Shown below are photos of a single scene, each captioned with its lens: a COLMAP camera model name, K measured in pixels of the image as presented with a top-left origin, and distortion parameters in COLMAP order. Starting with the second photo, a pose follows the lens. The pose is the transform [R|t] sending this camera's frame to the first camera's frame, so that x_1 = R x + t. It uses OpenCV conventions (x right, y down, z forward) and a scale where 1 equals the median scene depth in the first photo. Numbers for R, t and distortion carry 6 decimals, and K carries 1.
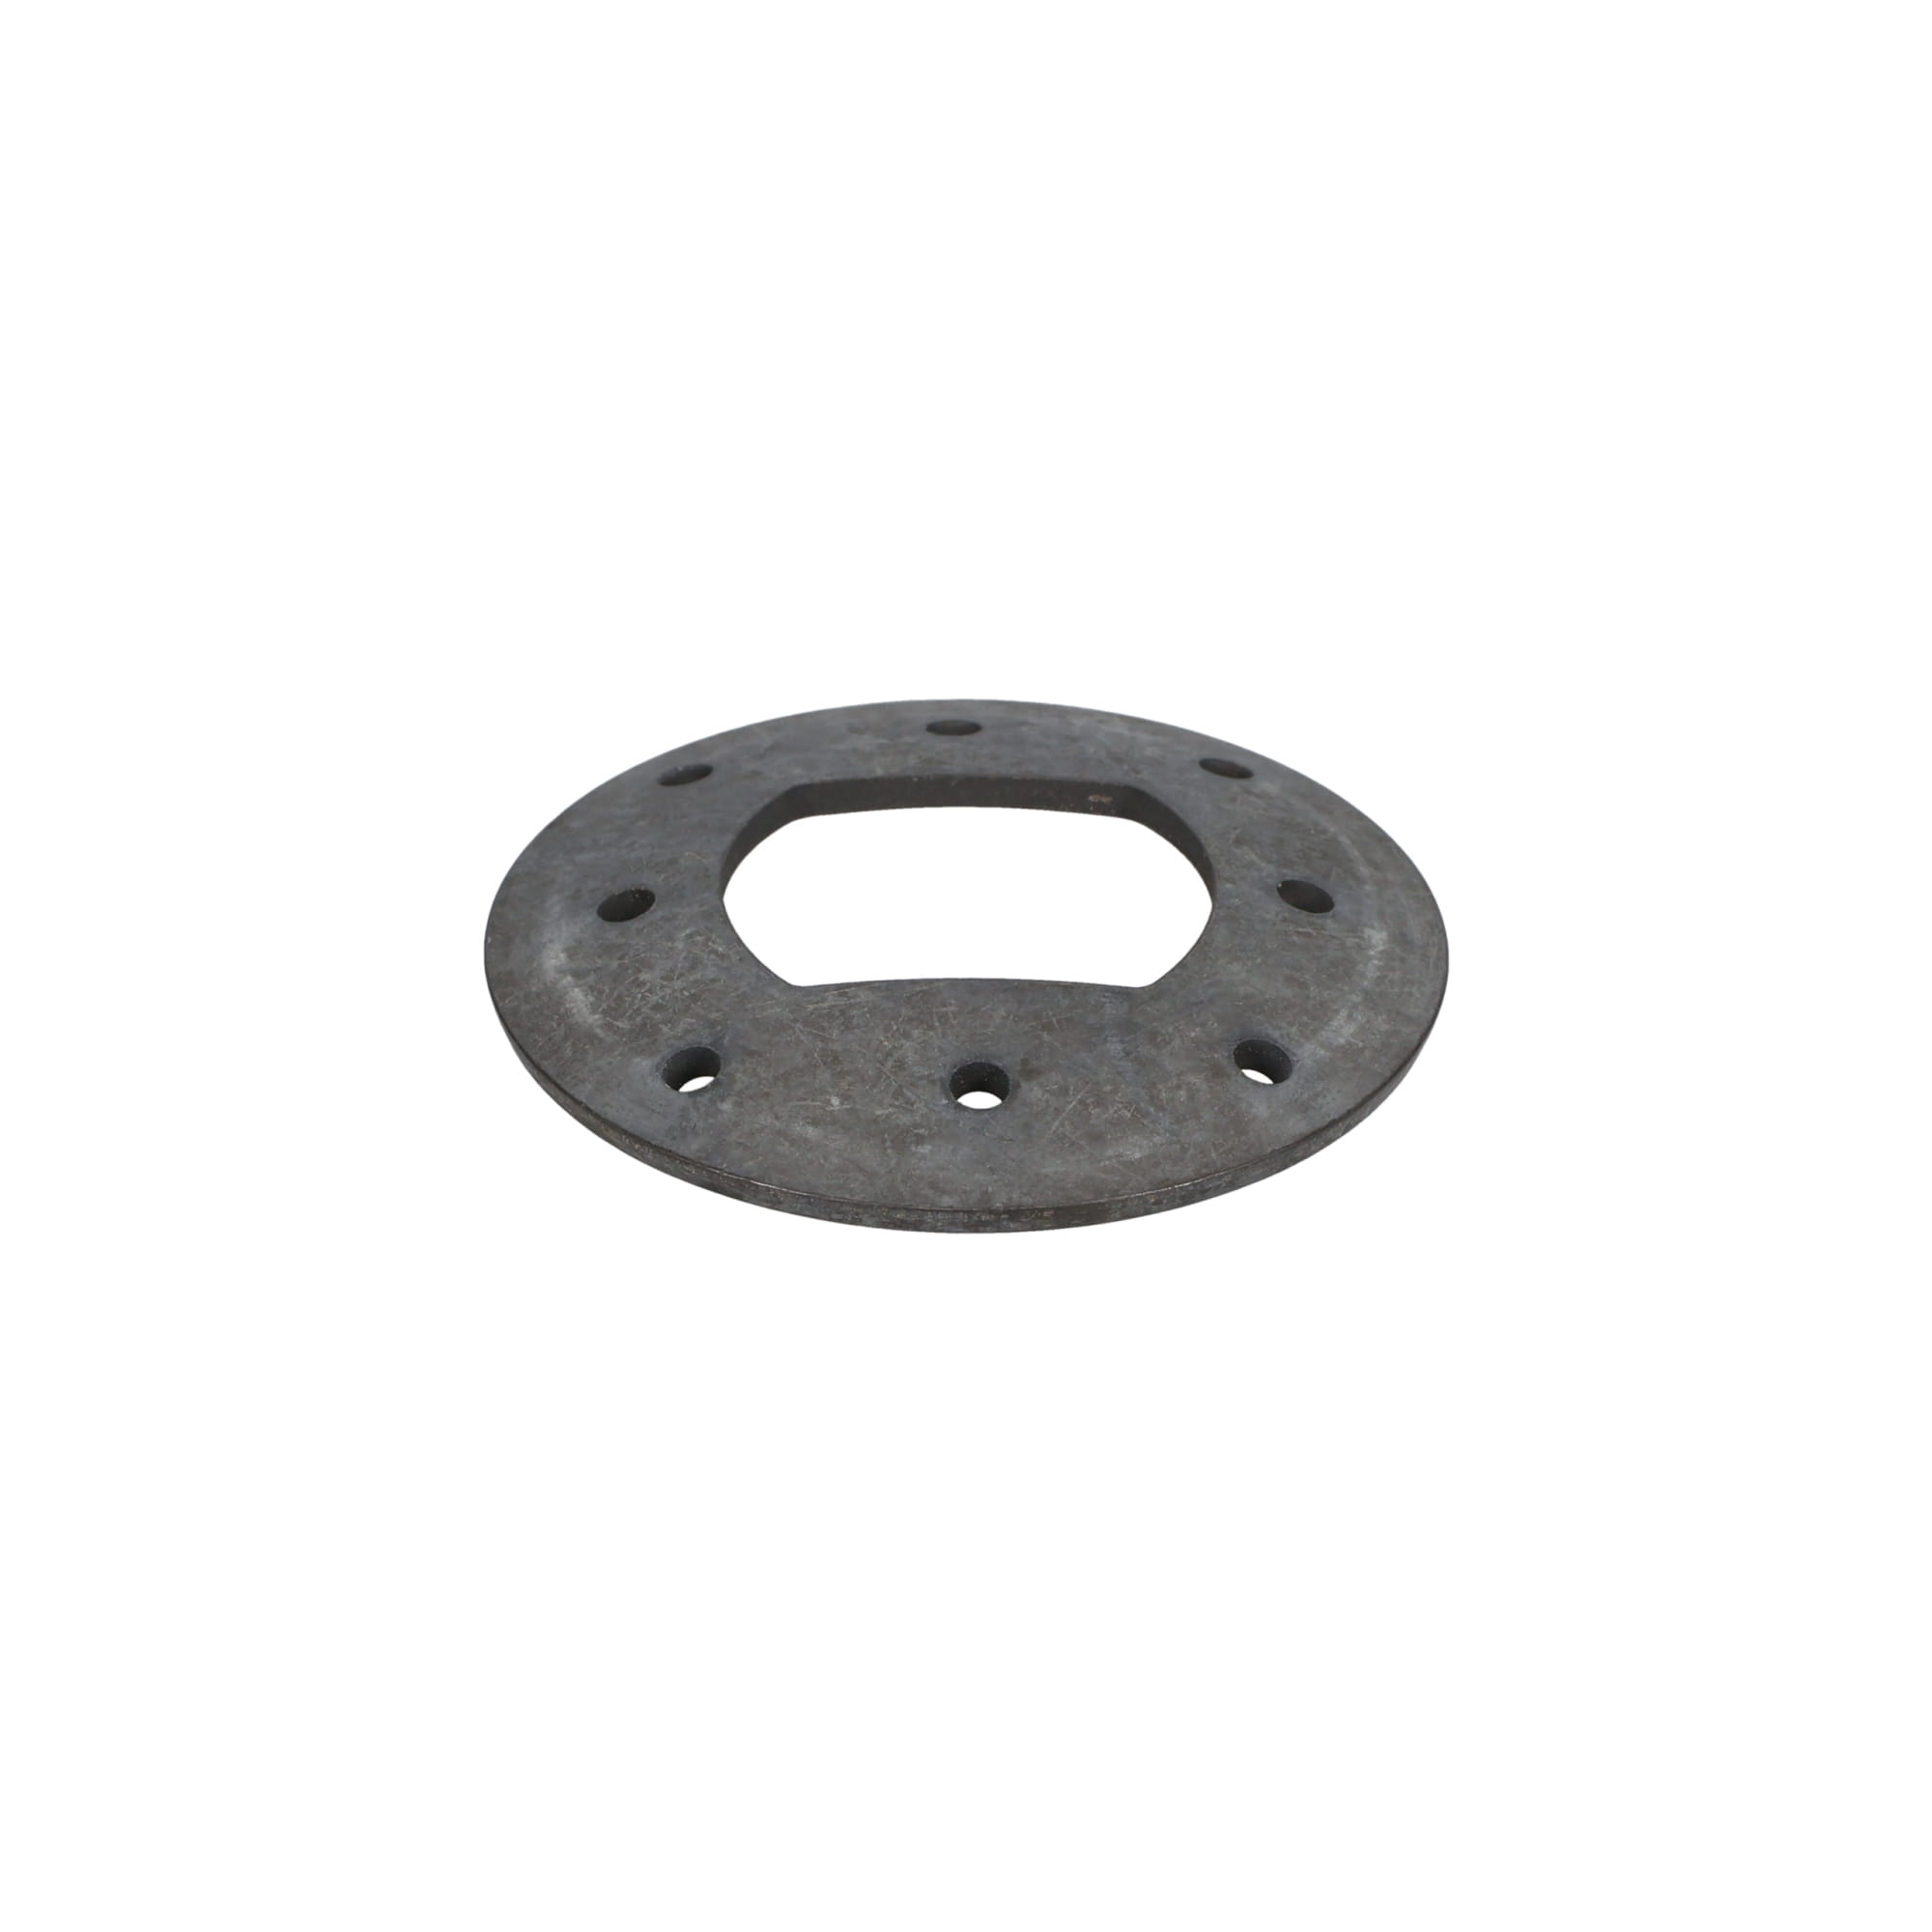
lens RADIAL K [[8632.3, 0, 966.0], [0, 8632.3, 966.0], [0, 0, 1]] dist [0.070992, -0.597563]
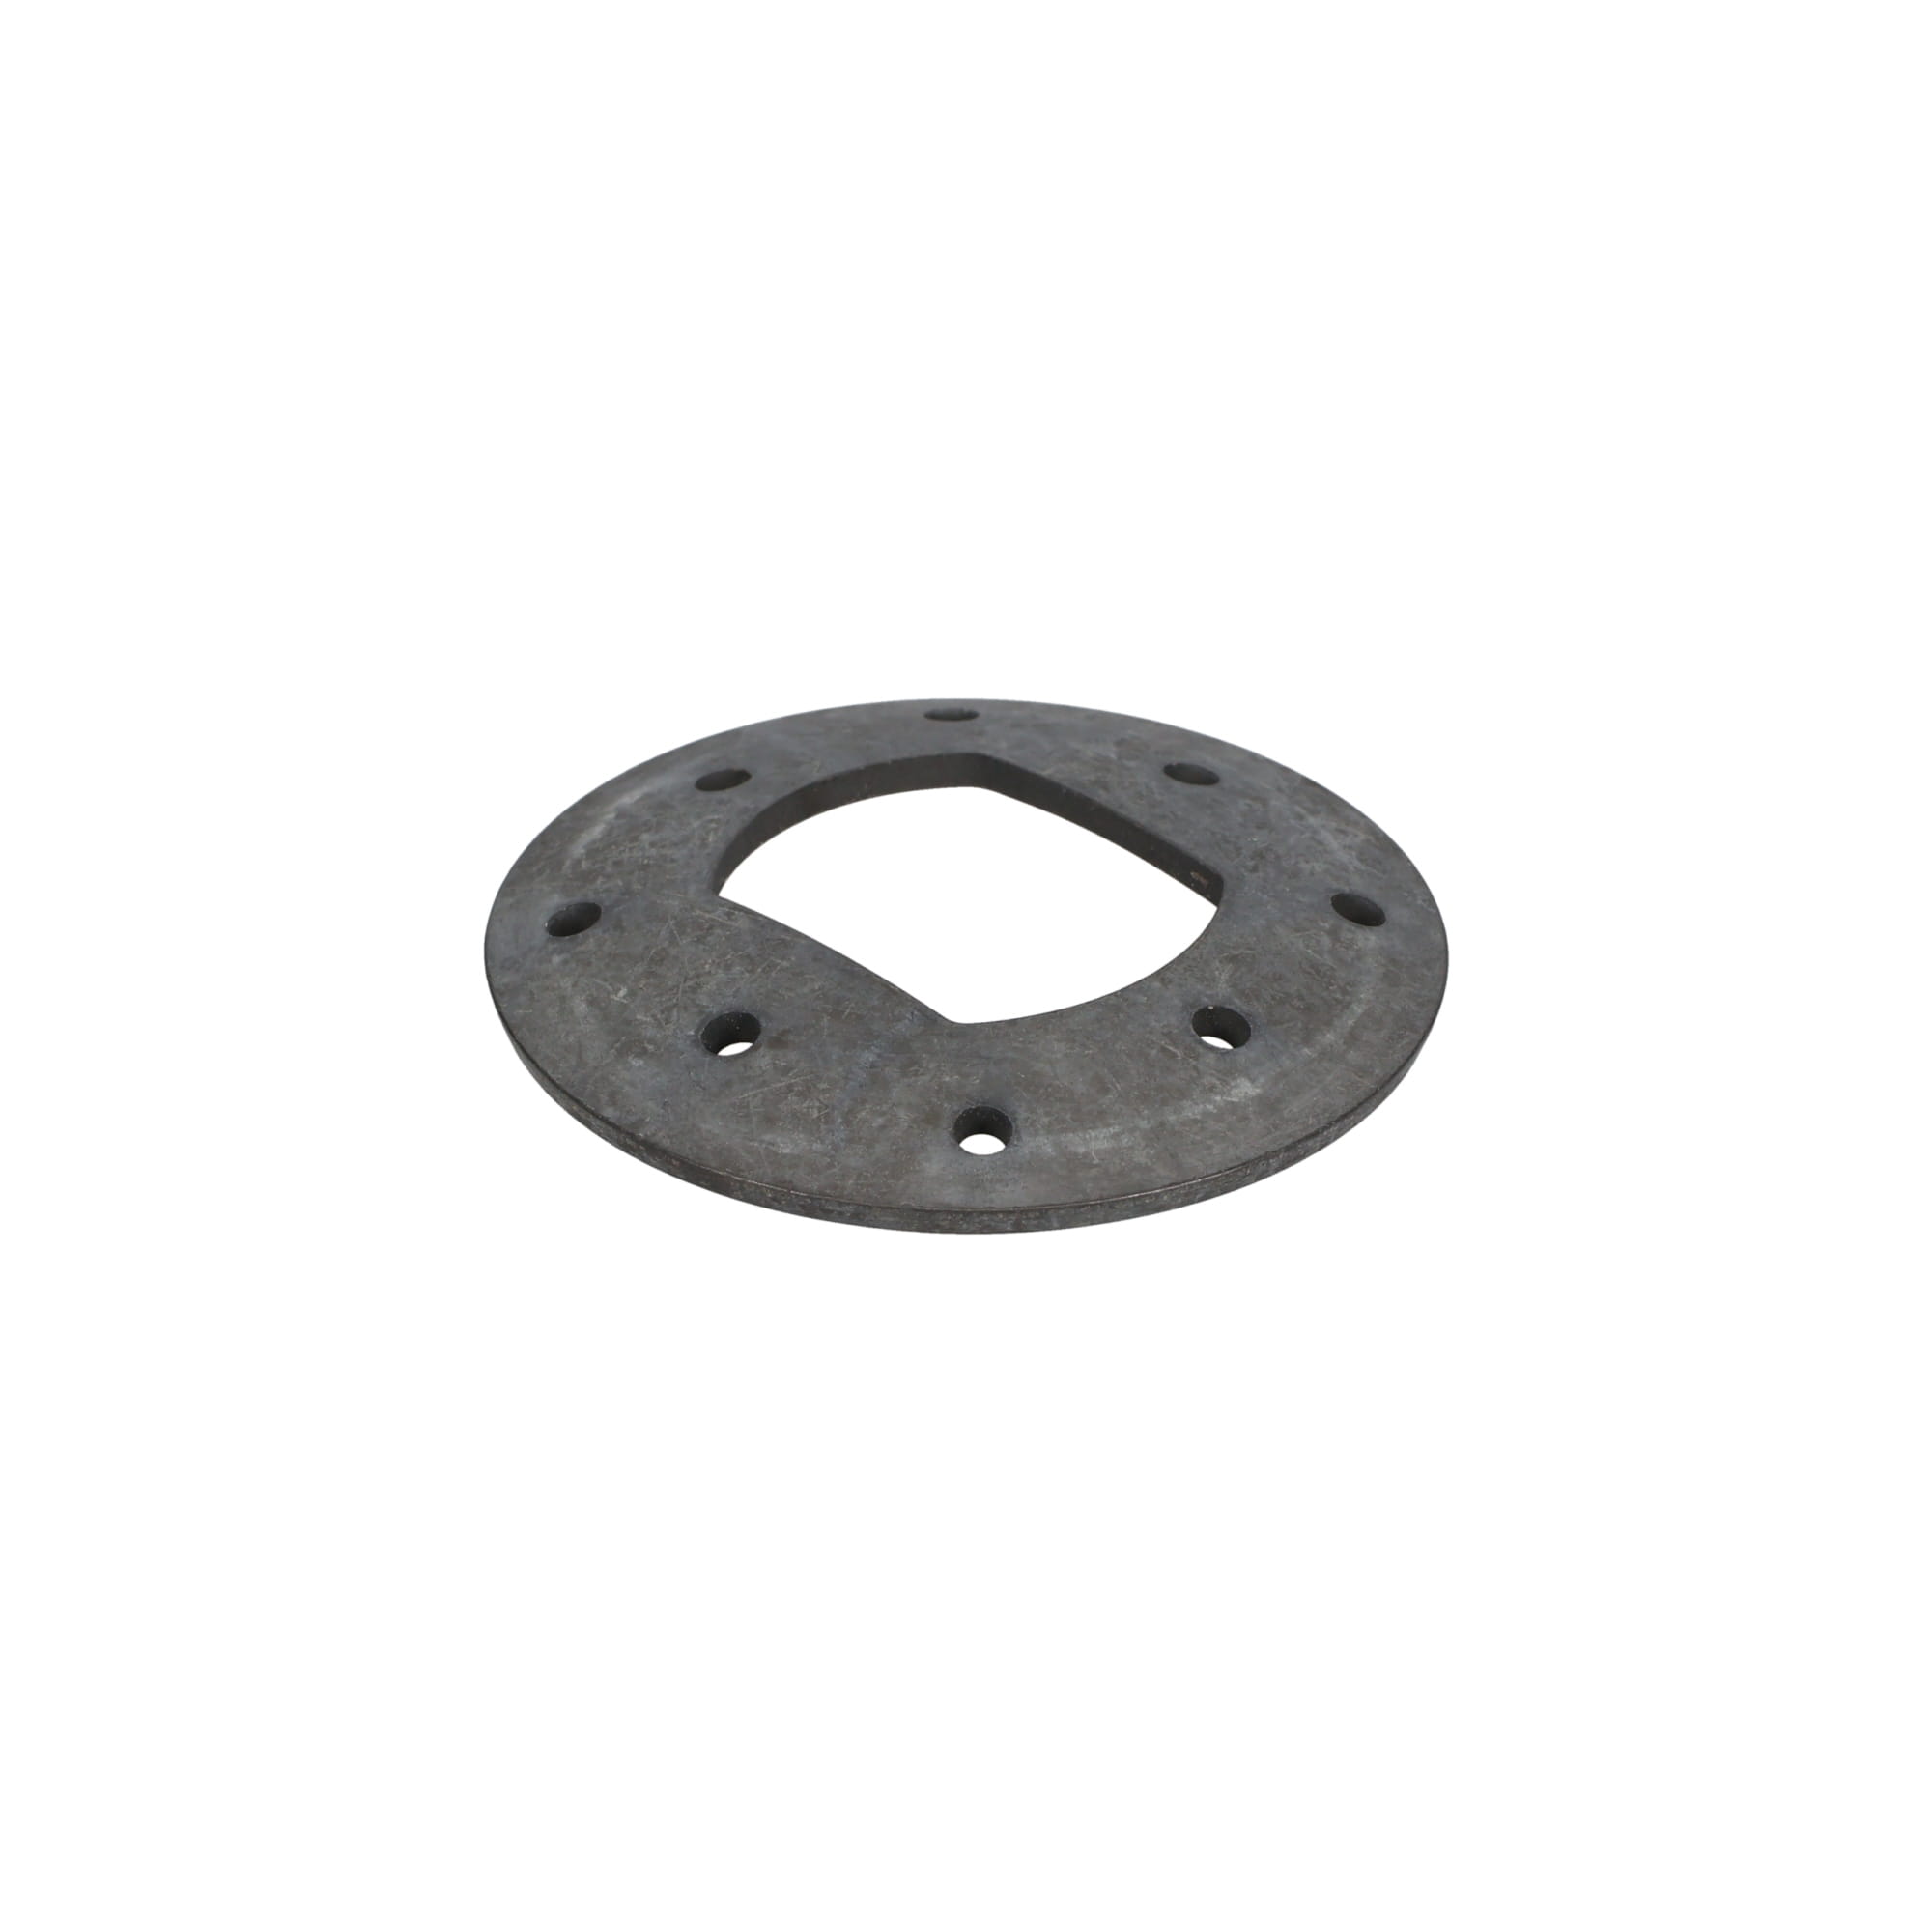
lens RADIAL K [[8632.3, 0, 966.0], [0, 8632.3, 966.0], [0, 0, 1]] dist [0.070992, -0.597563]
pose [[0.709754, 0.375086, -0.596288, 0.618374], [-0.378505, 0.916947, 0.126262, -0.130927], [0.594123, 0.136083, 0.792779, 0.212707]]
